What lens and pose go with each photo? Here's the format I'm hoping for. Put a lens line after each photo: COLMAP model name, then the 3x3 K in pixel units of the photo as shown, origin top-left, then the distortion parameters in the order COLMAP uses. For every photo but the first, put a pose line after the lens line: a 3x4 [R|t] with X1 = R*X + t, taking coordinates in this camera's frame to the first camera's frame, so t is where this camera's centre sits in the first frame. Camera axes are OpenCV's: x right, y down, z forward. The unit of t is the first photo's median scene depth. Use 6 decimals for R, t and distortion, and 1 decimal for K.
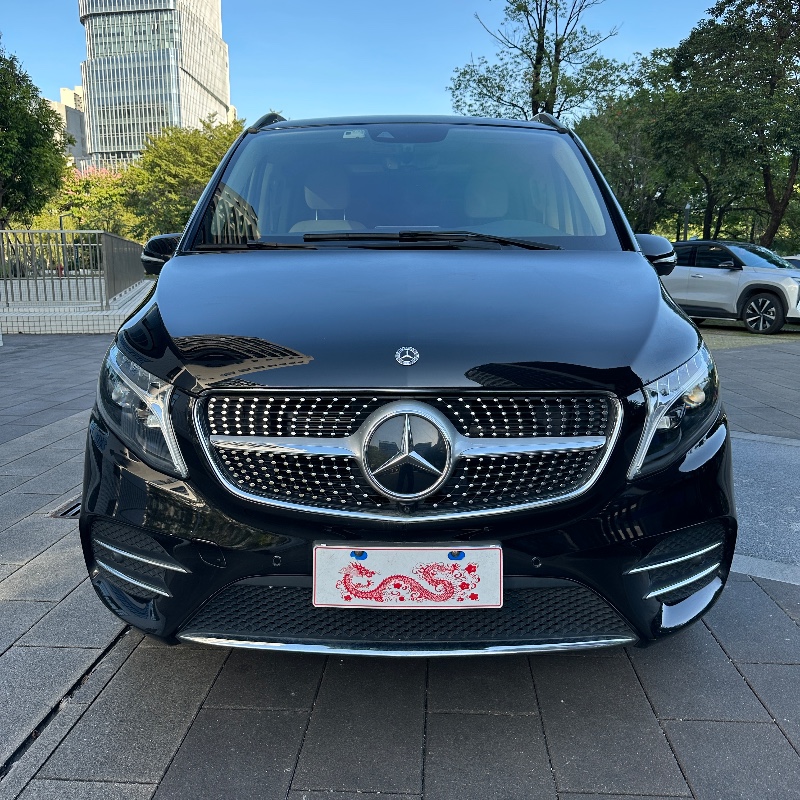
lens RADIAL K [[755.7, 0, 395.3], [0, 755.7, 399.1], [0, 0, 1]] dist [0.082460, -0.127153]
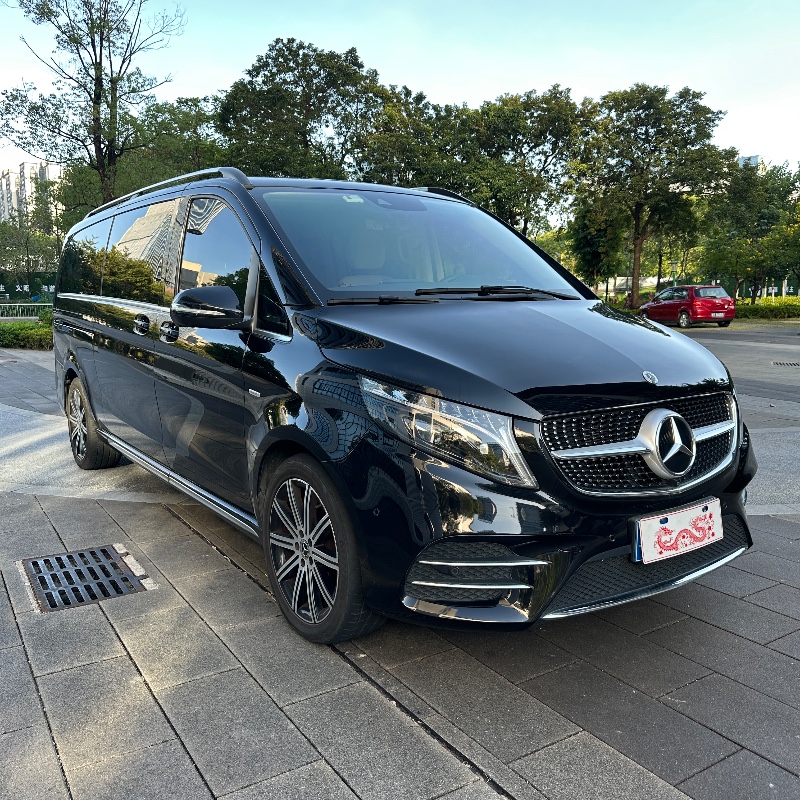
lens RADIAL K [[755.7, 0, 395.3], [0, 755.7, 399.1], [0, 0, 1]] dist [0.082460, -0.127153]
pose [[0.813123, -0.090738, 0.574976, -0.103585], [0.116285, 0.993186, -0.007712, -0.005241], [-0.570358, 0.073132, 0.818134, 0.009828]]
